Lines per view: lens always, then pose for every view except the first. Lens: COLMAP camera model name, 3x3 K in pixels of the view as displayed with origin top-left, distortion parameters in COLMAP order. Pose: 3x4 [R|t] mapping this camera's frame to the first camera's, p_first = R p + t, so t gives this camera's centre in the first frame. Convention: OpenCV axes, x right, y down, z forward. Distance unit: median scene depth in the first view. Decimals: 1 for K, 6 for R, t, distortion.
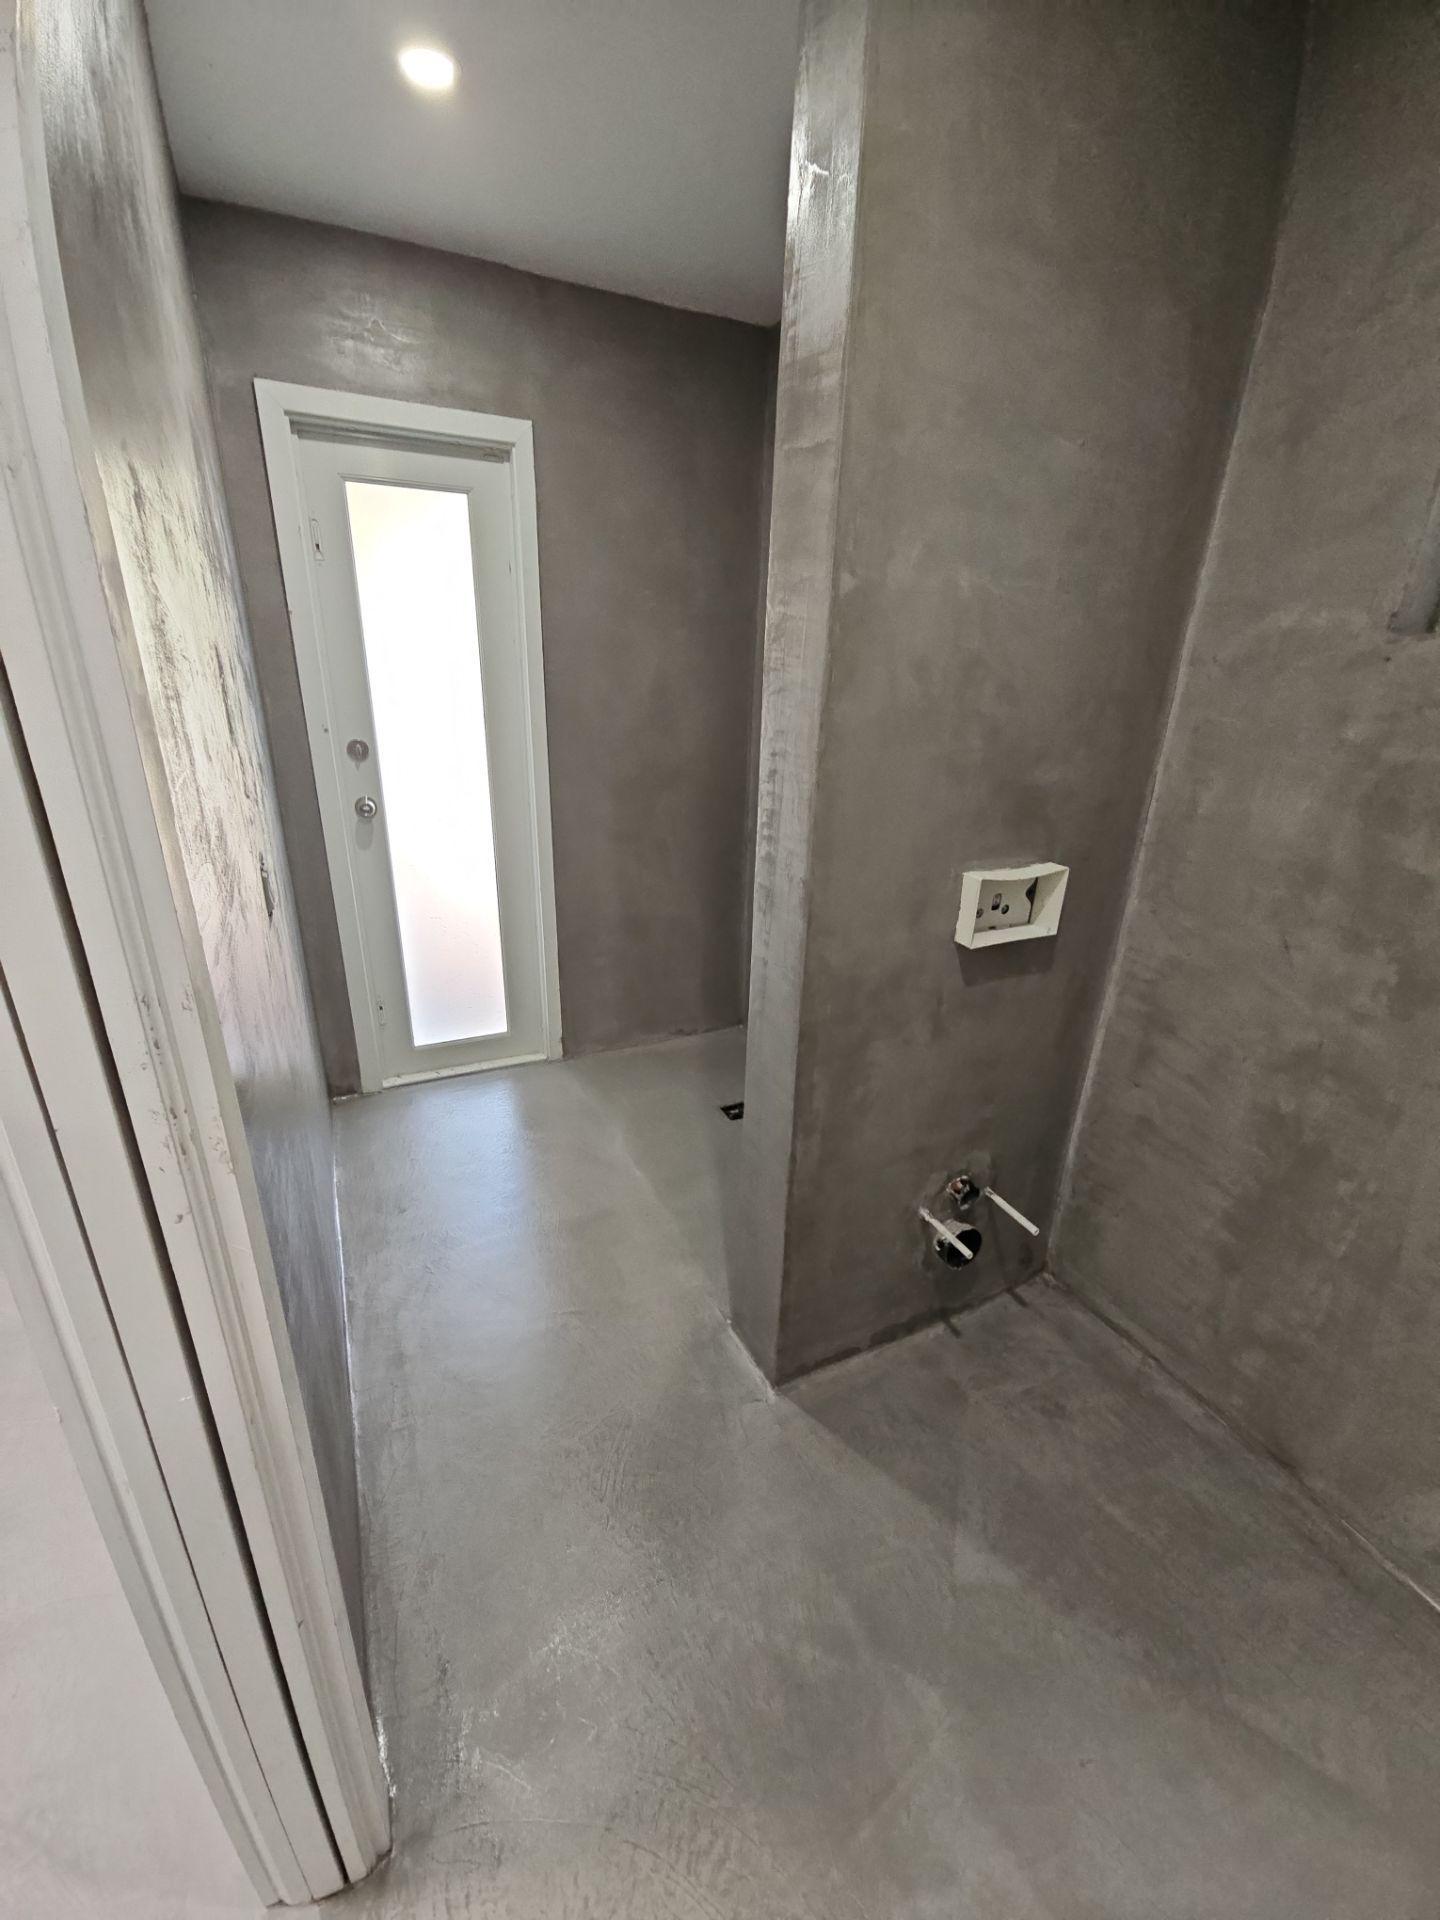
lens RADIAL K [[777.8, 0, 708.2], [0, 777.8, 967.9], [0, 0, 1]] dist [0.011401, -0.009267]
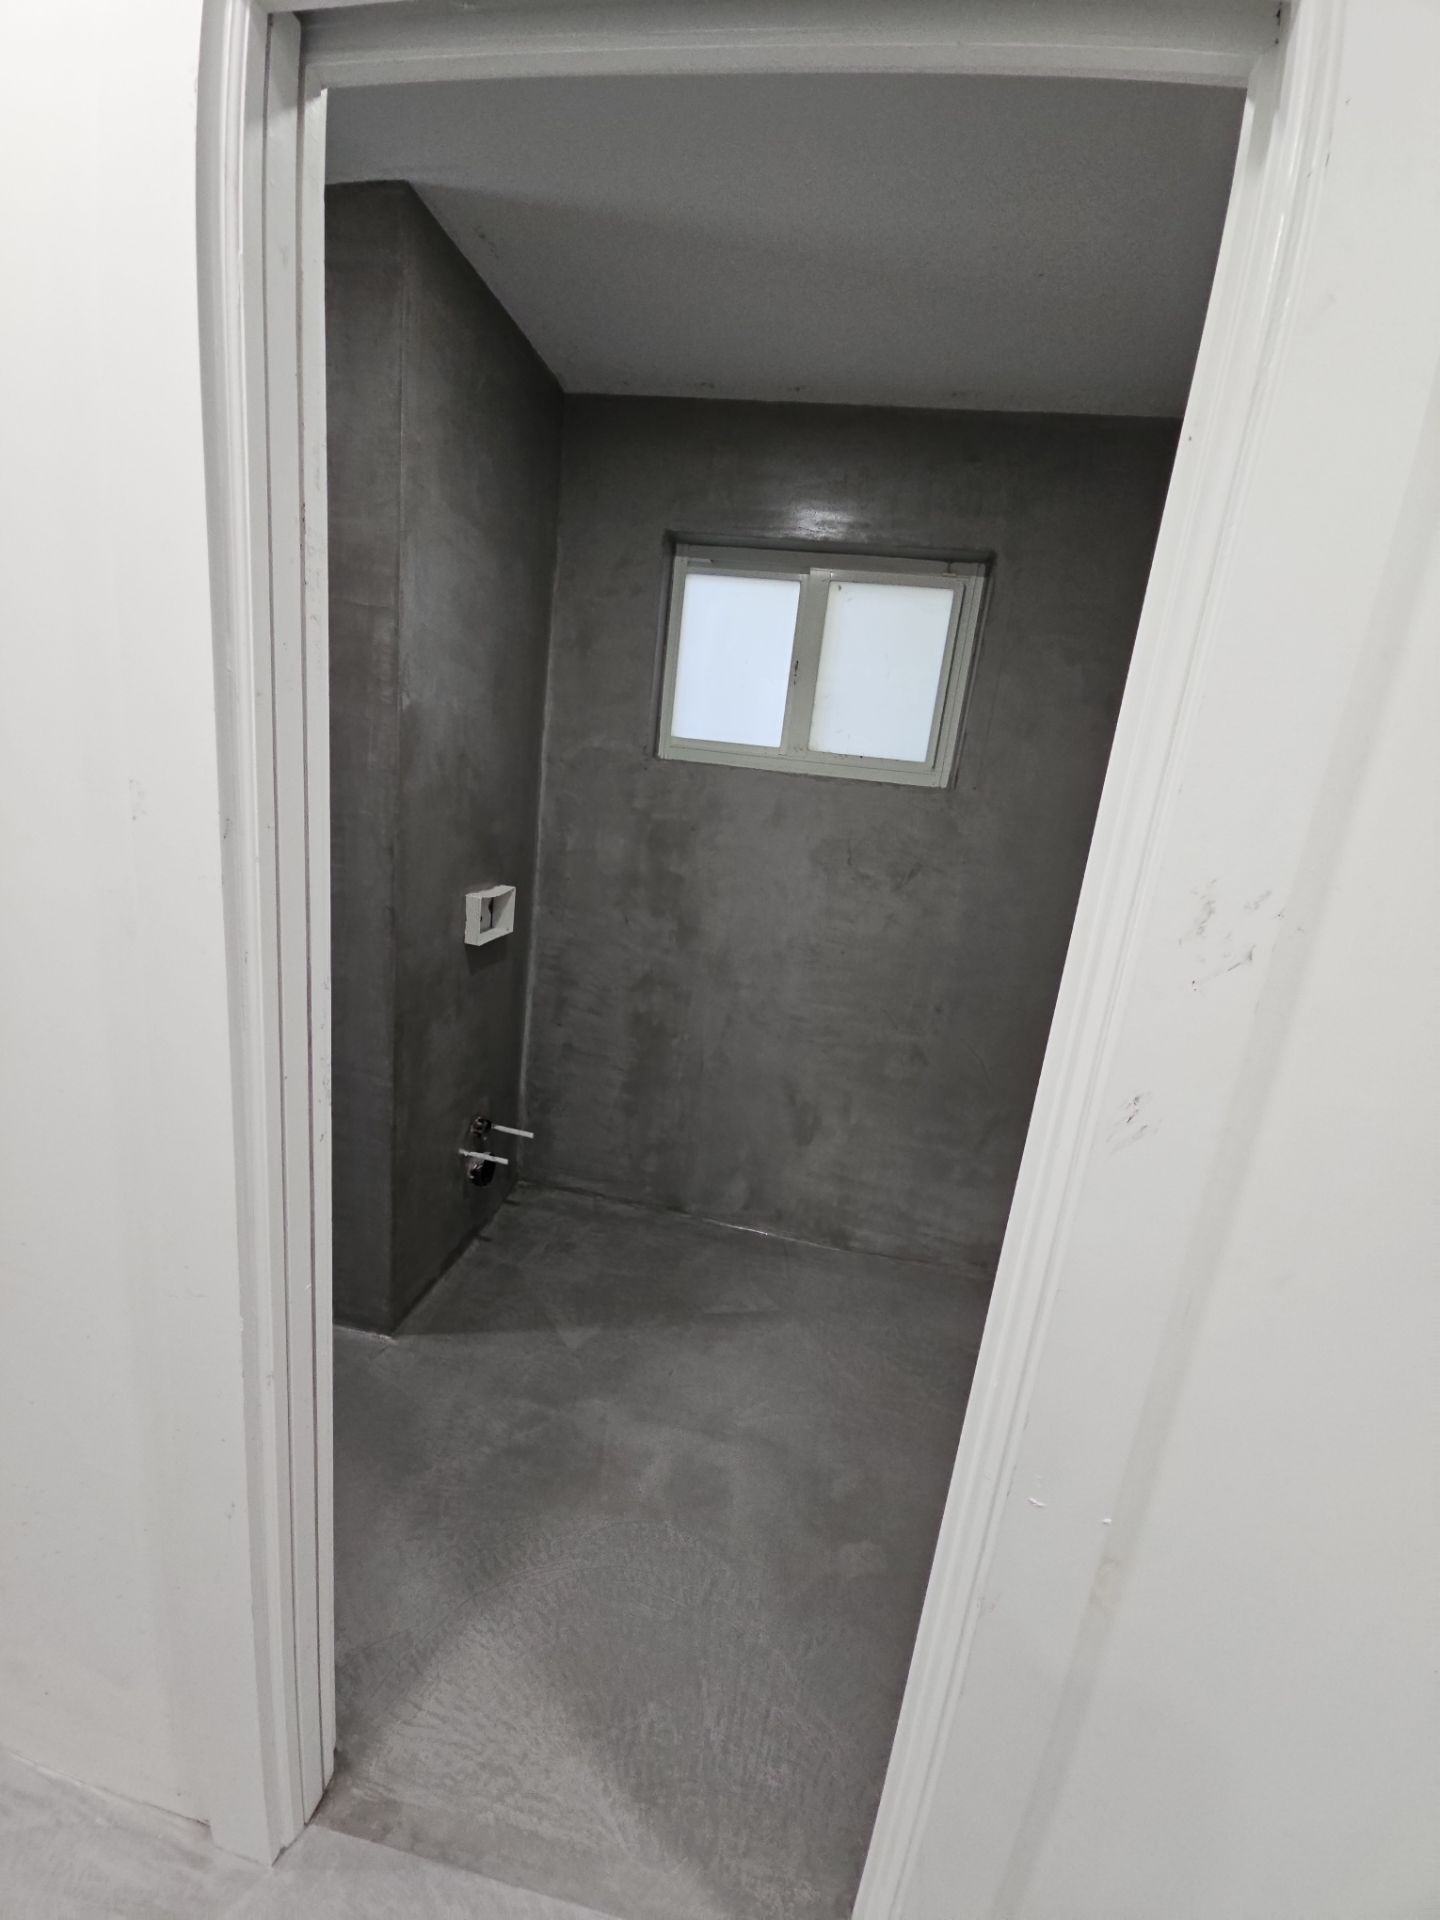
lens RADIAL K [[777.8, 0, 708.2], [0, 777.8, 967.9], [0, 0, 1]] dist [0.011401, -0.009267]
pose [[0.586210, -0.156658, 0.794868, -0.551866], [0.201428, 0.978501, 0.044298, 0.035752], [-0.784719, 0.134141, 0.605163, -0.204557]]
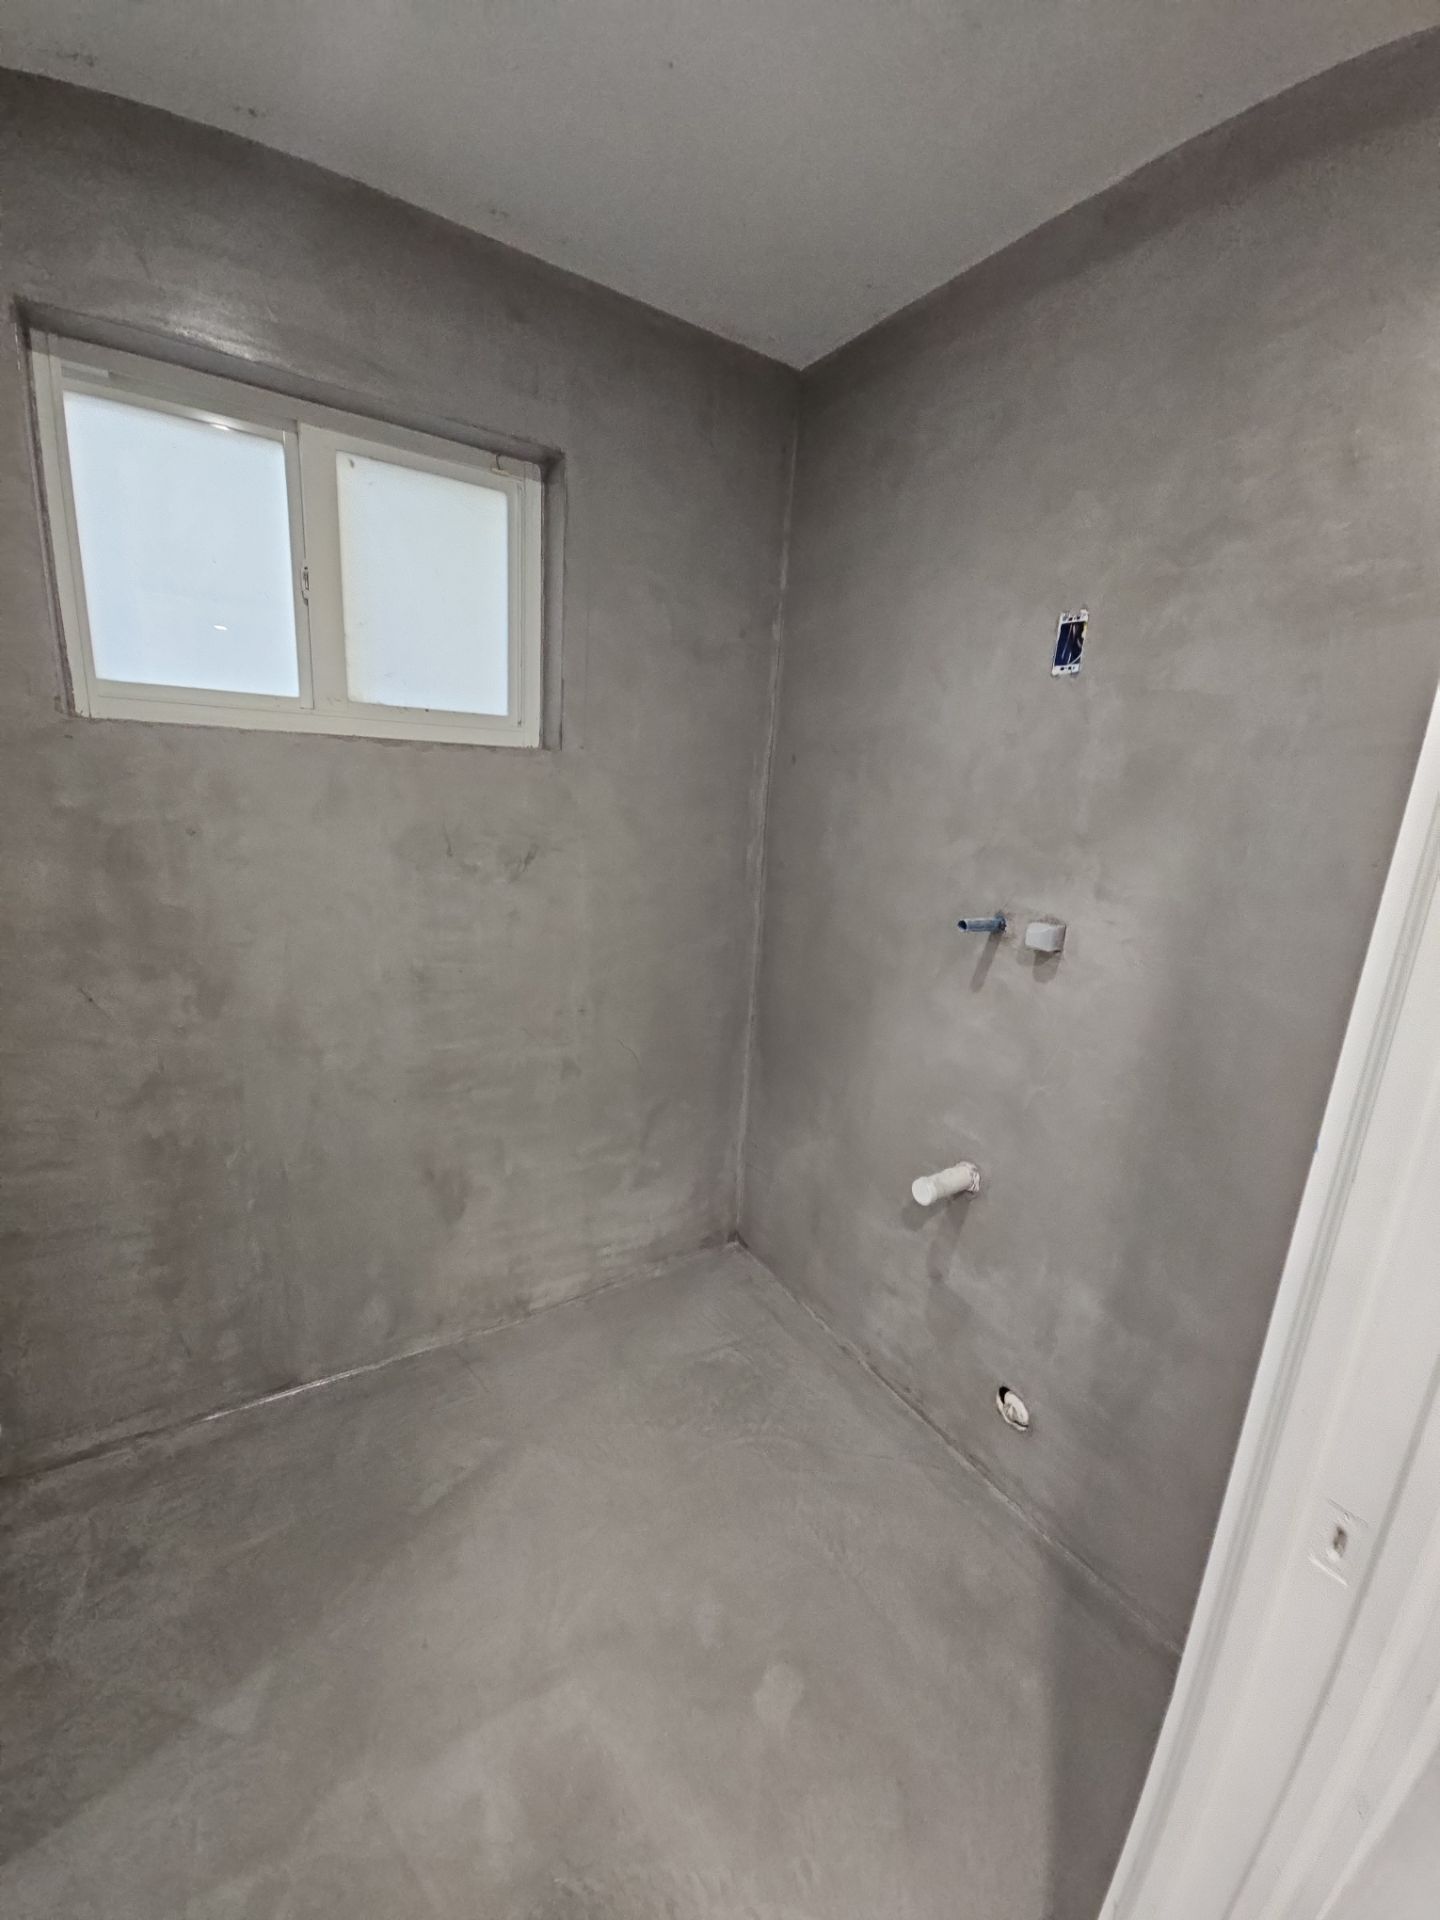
lens RADIAL K [[777.8, 0, 708.2], [0, 777.8, 967.9], [0, 0, 1]] dist [0.011401, -0.009267]
pose [[-0.118385, -0.271627, 0.955093, -0.327066], [0.297090, 0.908108, 0.295089, -0.120215], [-0.947482, 0.318683, -0.026809, 0.208084]]
